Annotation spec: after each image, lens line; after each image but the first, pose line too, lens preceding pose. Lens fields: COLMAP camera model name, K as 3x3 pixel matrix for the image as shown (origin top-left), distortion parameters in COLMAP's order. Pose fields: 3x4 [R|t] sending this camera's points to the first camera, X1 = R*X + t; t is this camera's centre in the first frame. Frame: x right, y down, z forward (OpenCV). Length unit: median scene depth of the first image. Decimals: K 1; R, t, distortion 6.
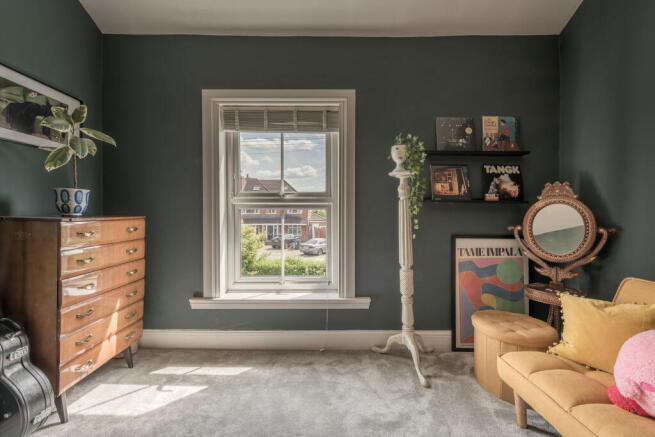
lens RADIAL K [[266.6, 0, 327.5], [0, 266.6, 218.5], [0, 0, 1]] dist [0.001763, 0.000079]
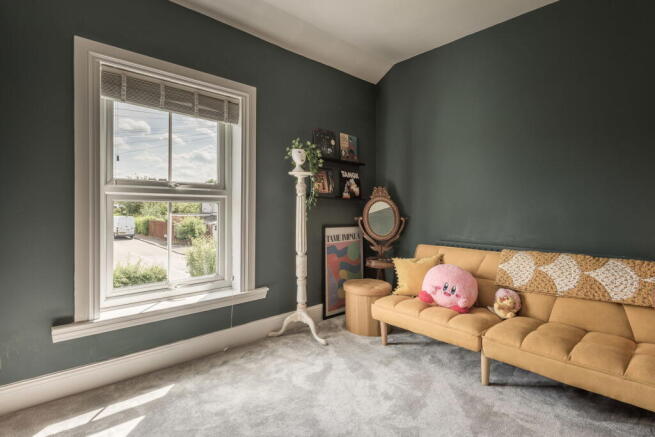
lens RADIAL K [[323.6, 0, 327.2], [0, 323.6, 211.6], [0, 0, 1]] dist [-0.002636, -0.000510]
pose [[0.729762, -0.003690, 0.683691, -0.559039], [0.006231, 0.999980, -0.001254, 0.001047], [-0.683673, 0.005175, 0.729770, -0.103887]]
